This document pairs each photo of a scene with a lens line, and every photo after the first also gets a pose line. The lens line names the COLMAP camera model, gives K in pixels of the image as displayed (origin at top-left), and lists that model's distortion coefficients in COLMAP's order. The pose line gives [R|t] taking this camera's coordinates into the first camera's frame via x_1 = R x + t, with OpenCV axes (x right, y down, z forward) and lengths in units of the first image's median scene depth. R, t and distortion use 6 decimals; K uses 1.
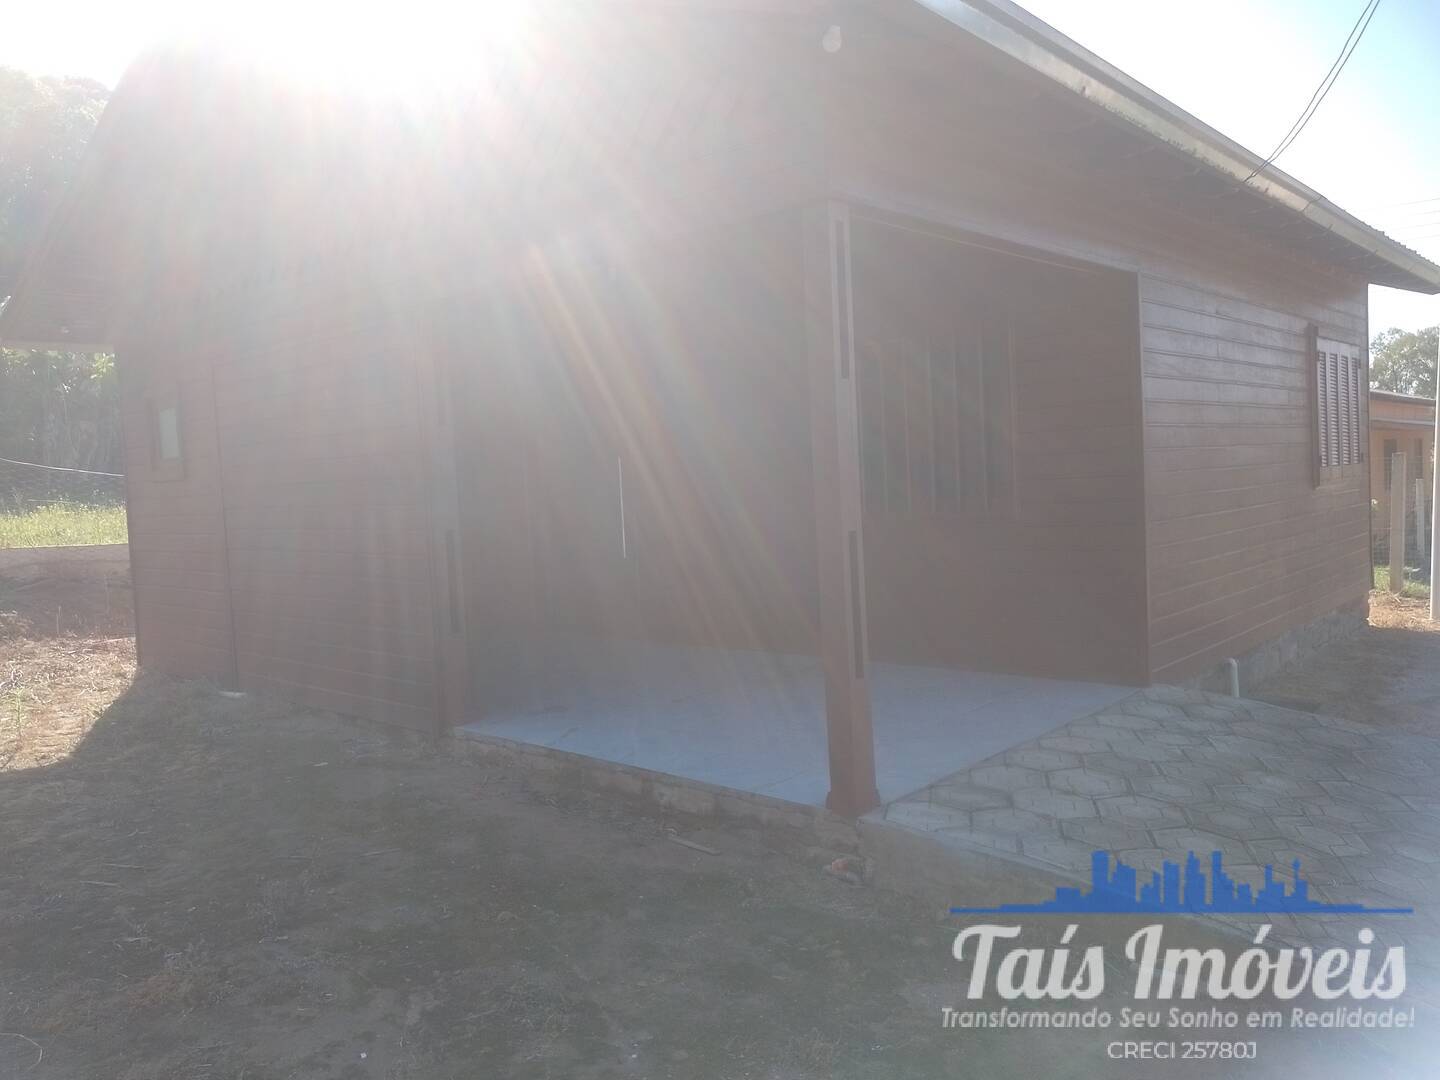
lens RADIAL K [[1053.5, 0, 720.8], [0, 1053.5, 534.4], [0, 0, 1]] dist [0.050551, -0.040590]
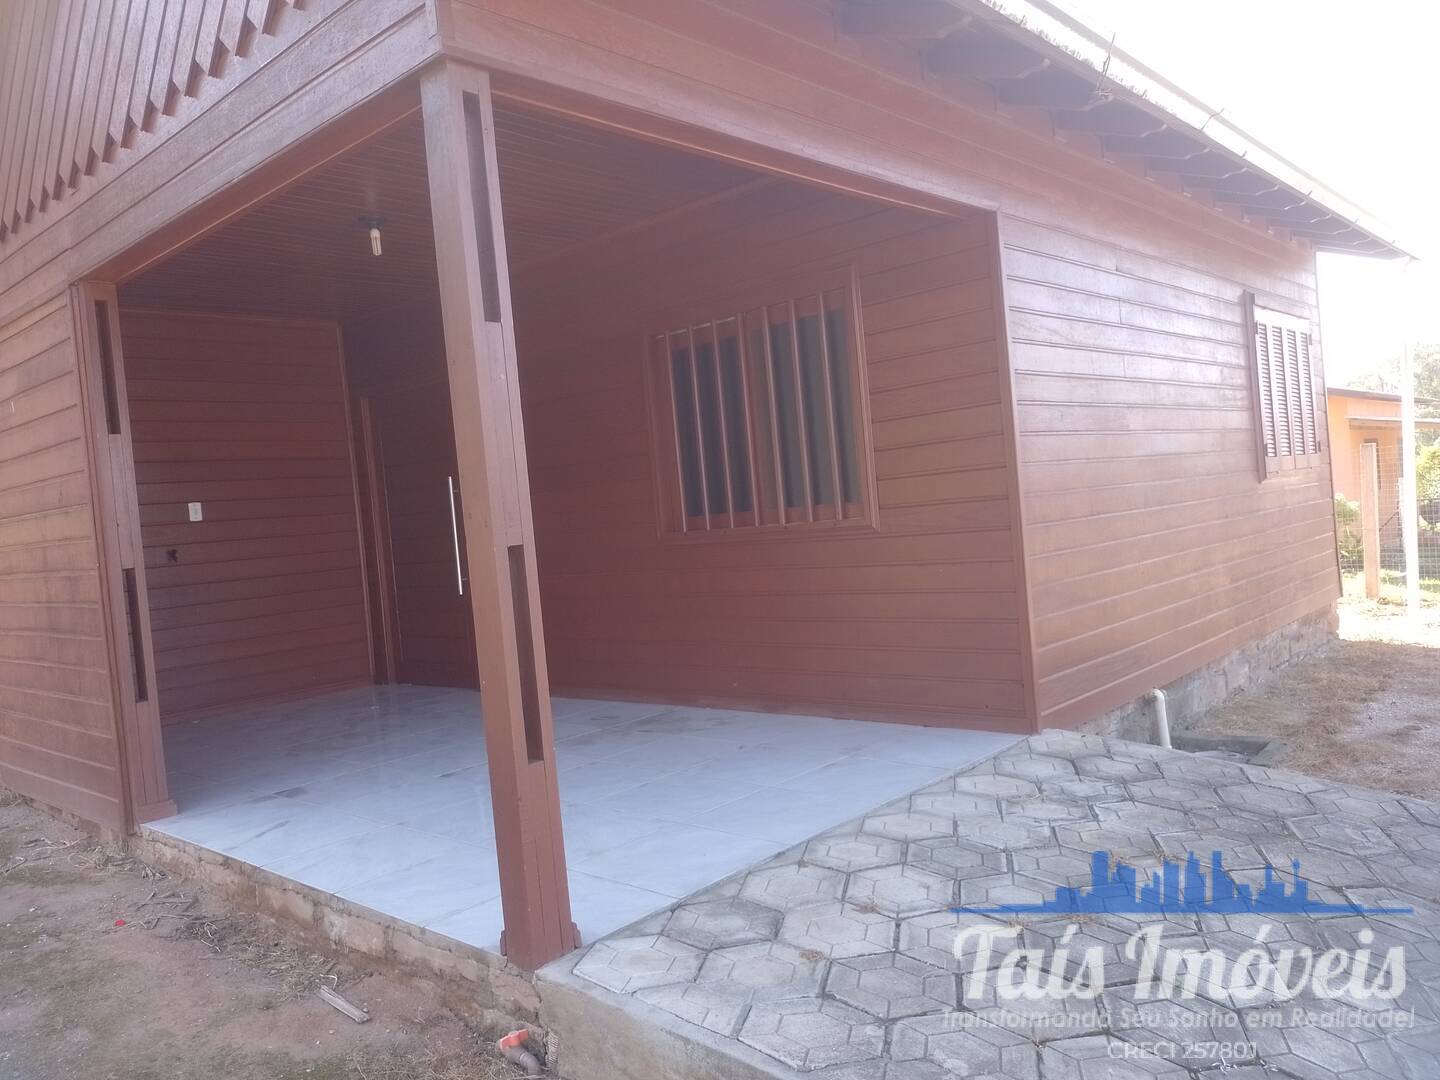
lens RADIAL K [[1053.5, 0, 716.0], [0, 1053.5, 536.6], [0, 0, 1]] dist [0.050551, -0.040590]
pose [[0.999234, -0.039126, -0.000859, 0.195246], [0.039087, 0.998856, -0.027563, 0.011158], [0.001936, 0.027508, 0.999620, 0.240863]]
